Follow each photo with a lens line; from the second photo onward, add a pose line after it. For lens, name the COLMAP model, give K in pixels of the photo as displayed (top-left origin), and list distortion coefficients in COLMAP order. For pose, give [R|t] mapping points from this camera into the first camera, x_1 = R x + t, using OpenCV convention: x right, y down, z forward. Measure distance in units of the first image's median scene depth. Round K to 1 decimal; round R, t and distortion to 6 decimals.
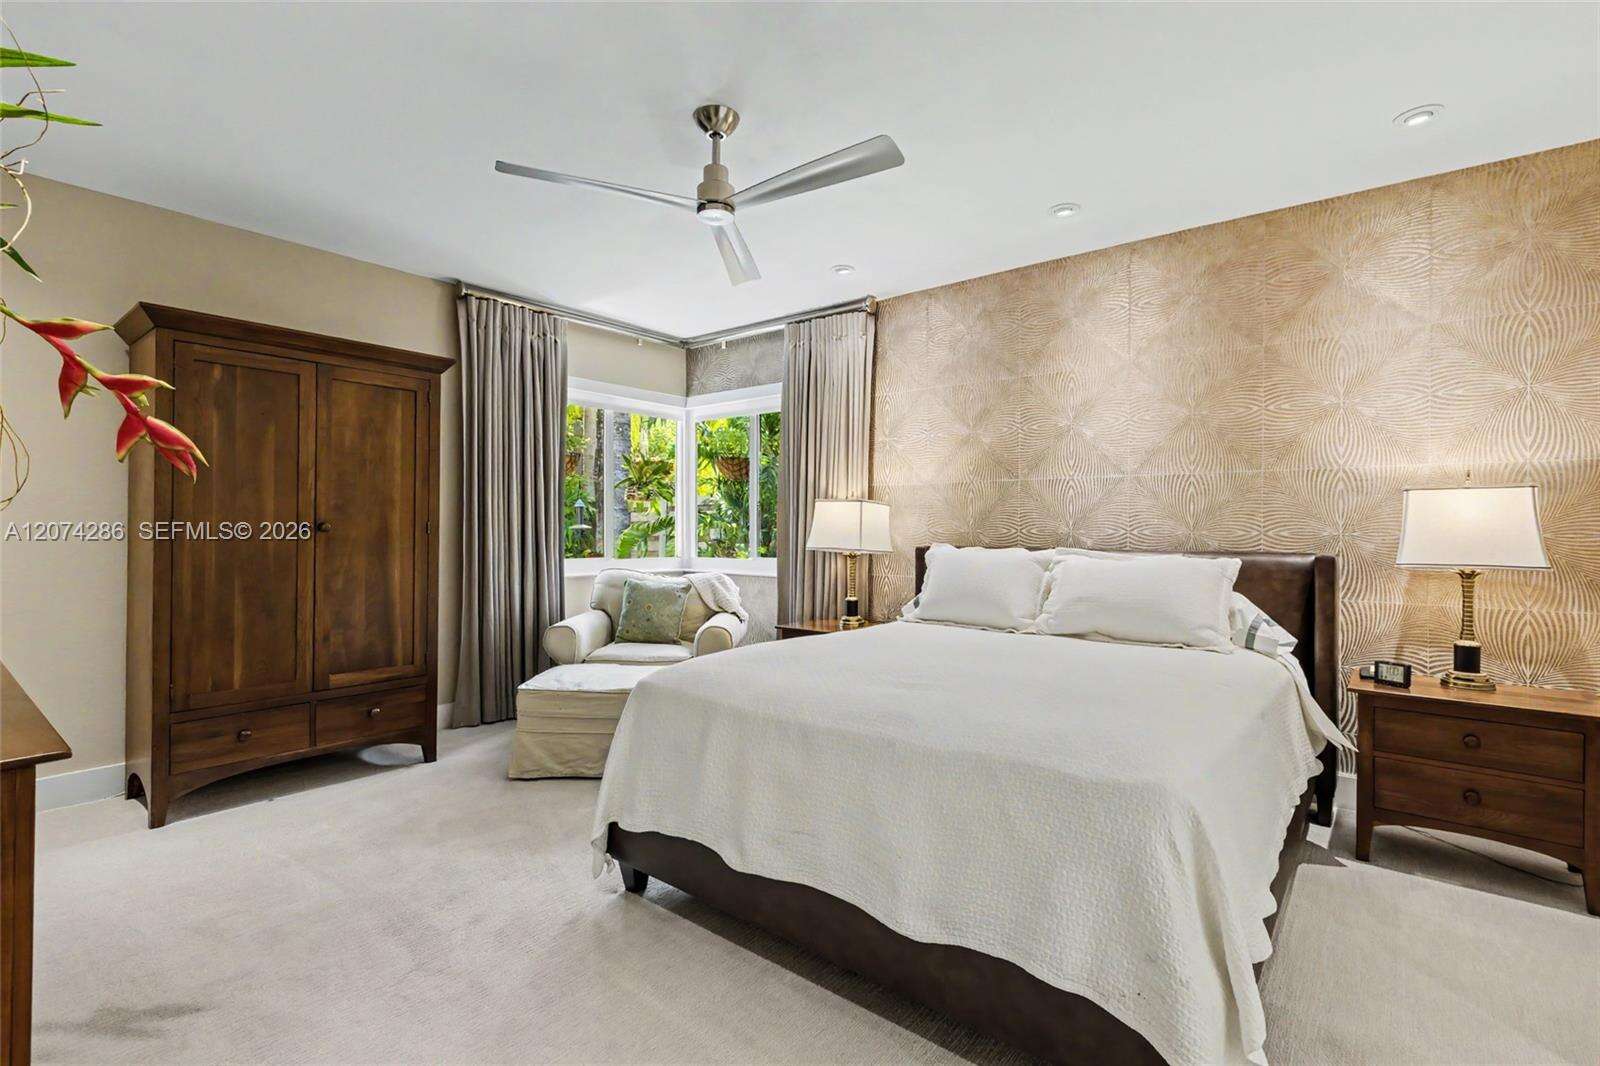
lens RADIAL K [[705.5, 0, 800.0], [0, 705.5, 533.0], [0, 0, 1]] dist [-0.080816, -0.000041]
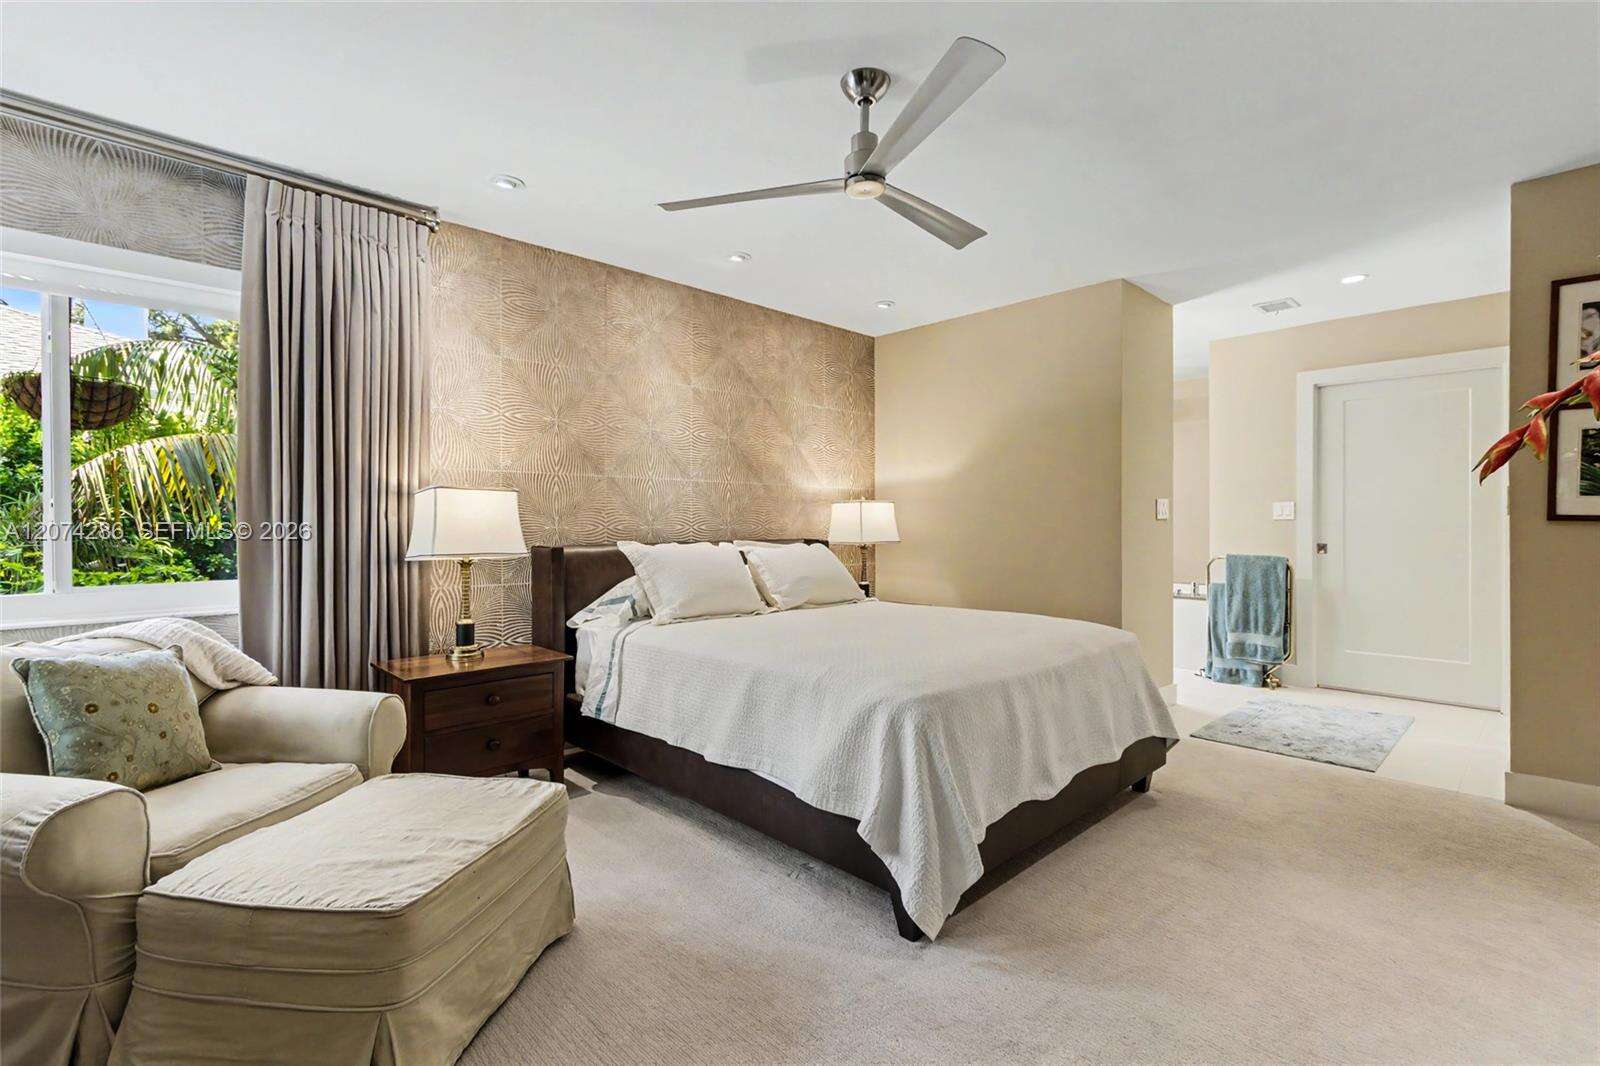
lens RADIAL K [[735.0, 0, 807.7], [0, 735.0, 525.9], [0, 0, 1]] dist [0.000670, 0.000177]
pose [[0.143238, -0.005619, 0.989672, -0.633232], [0.012709, 0.999912, 0.003838, -0.005531], [-0.989607, 0.012028, 0.143297, 0.529852]]
